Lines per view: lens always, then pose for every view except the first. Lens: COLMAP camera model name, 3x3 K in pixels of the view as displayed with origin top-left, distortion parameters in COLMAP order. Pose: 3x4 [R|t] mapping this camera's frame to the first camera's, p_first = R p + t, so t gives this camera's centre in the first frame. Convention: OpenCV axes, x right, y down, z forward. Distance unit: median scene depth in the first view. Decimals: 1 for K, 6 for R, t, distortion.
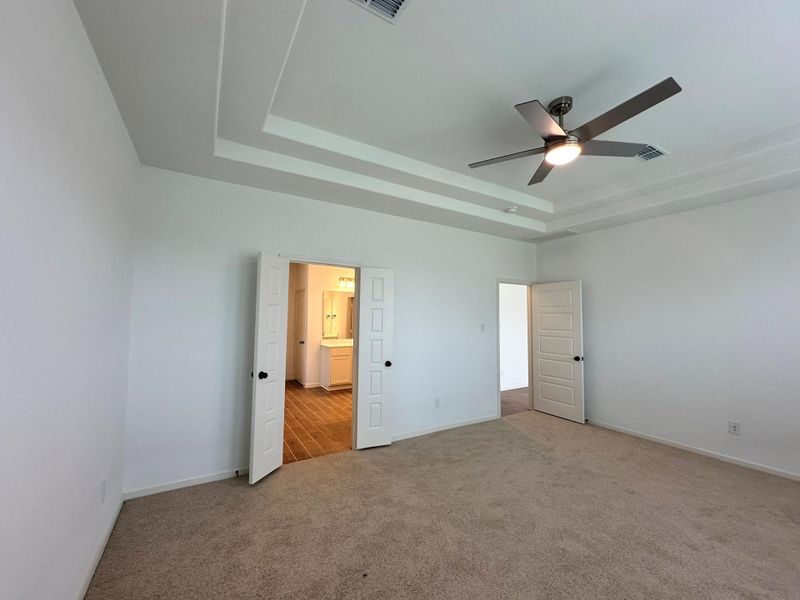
lens RADIAL K [[320.3, 0, 400.0], [0, 320.3, 300.0], [0, 0, 1]] dist [0.000322, -0.000081]
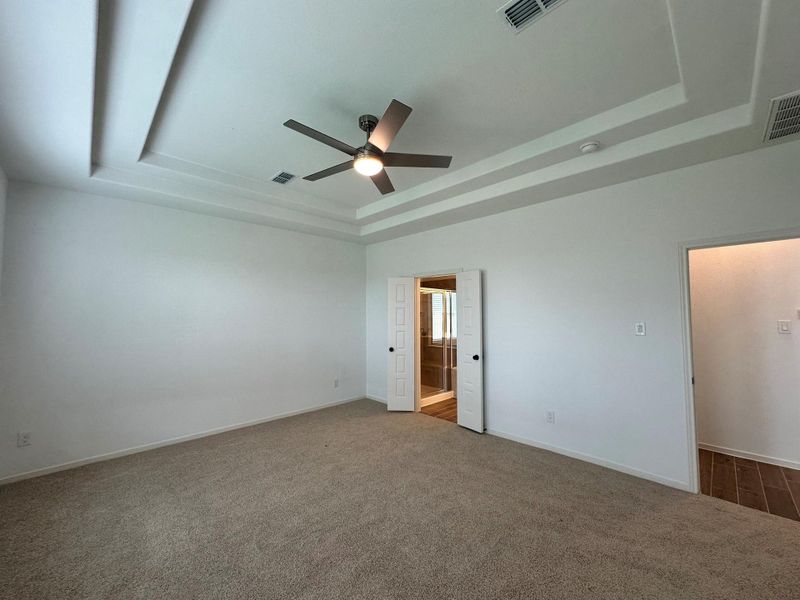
lens RADIAL K [[320.3, 0, 400.0], [0, 320.3, 300.0], [0, 0, 1]] dist [0.000322, -0.000081]
pose [[0.231620, -0.055428, -0.971226, 0.977147], [0.057854, 0.997393, -0.043124, 0.037800], [0.971084, -0.046201, 0.234223, 0.508628]]
